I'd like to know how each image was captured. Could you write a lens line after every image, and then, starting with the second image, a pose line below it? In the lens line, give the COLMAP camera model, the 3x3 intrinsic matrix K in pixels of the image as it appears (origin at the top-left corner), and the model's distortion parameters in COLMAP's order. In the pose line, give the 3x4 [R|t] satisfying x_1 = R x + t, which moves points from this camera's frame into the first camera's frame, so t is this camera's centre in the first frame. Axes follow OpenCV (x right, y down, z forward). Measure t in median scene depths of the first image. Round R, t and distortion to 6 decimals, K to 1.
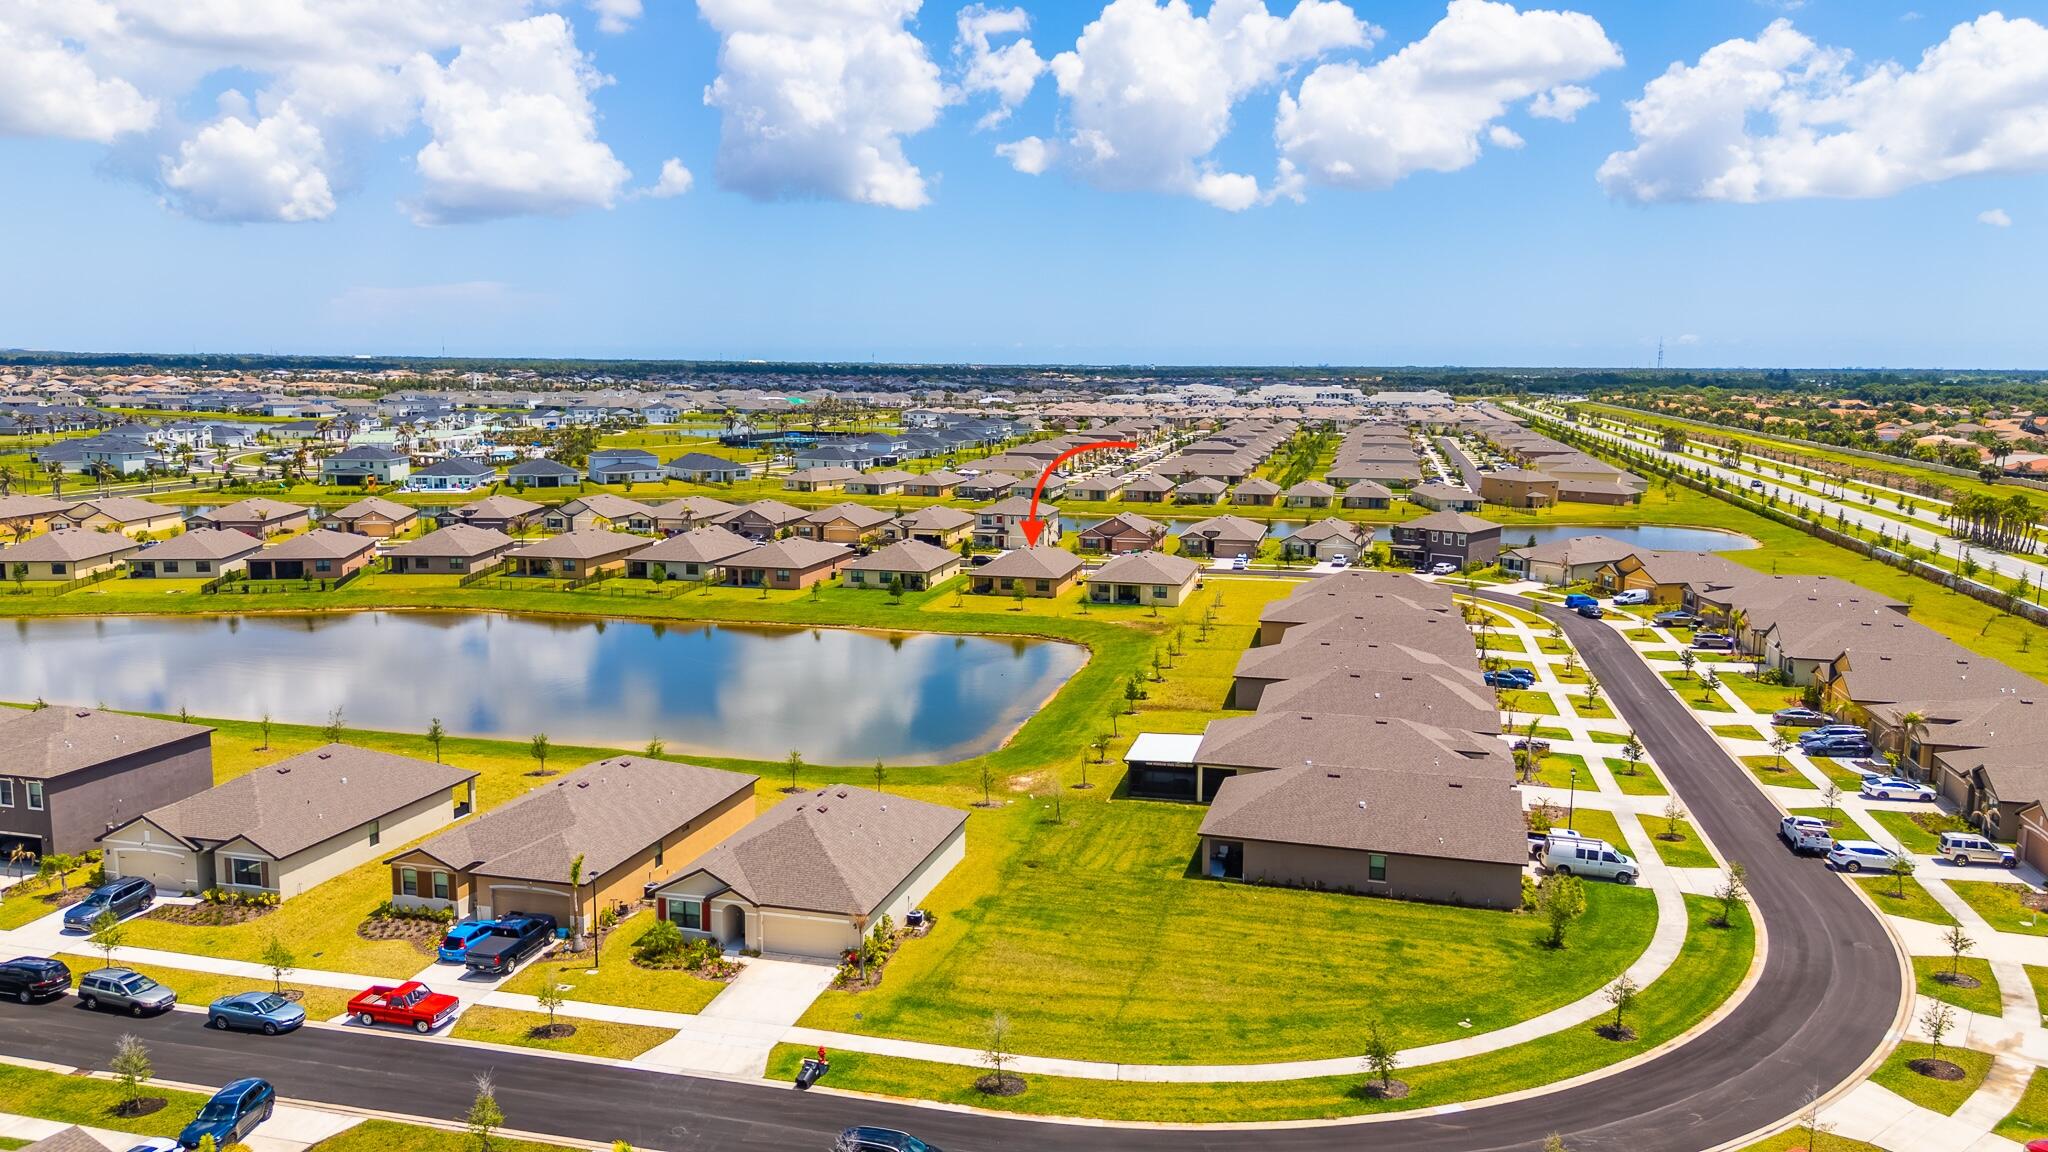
lens RADIAL K [[1501.7, 0, 1024.0], [0, 1501.7, 576.0], [0, 0, 1]] dist [0.015844, -0.002433]
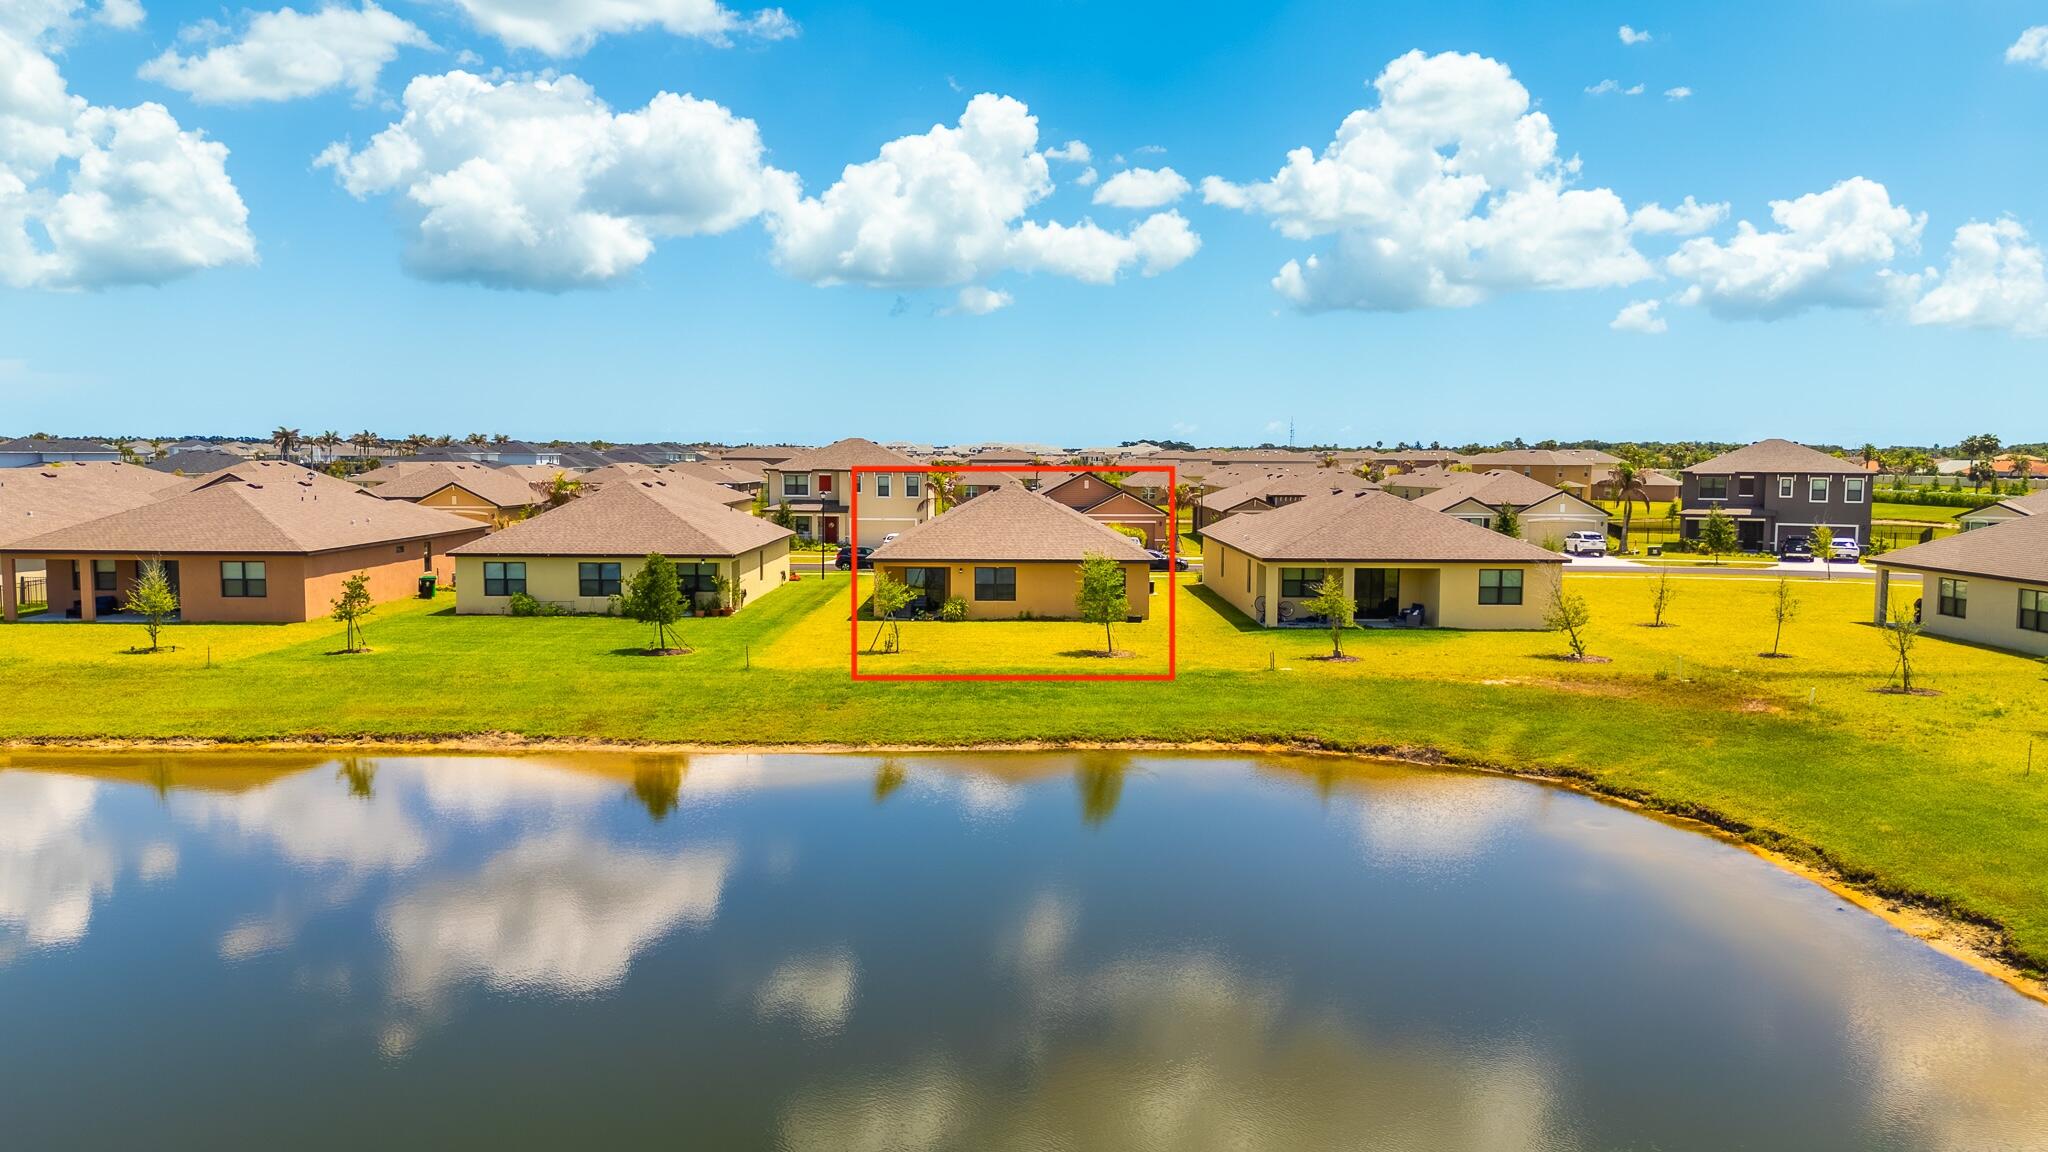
lens RADIAL K [[1501.7, 0, 1024.0], [0, 1501.7, 576.0], [0, 0, 1]] dist [0.015844, -0.002433]
pose [[0.971704, -0.021846, 0.235191, -0.080233], [0.035612, 0.997882, -0.054441, 0.021206], [-0.233504, 0.061276, 0.970423, 0.675630]]
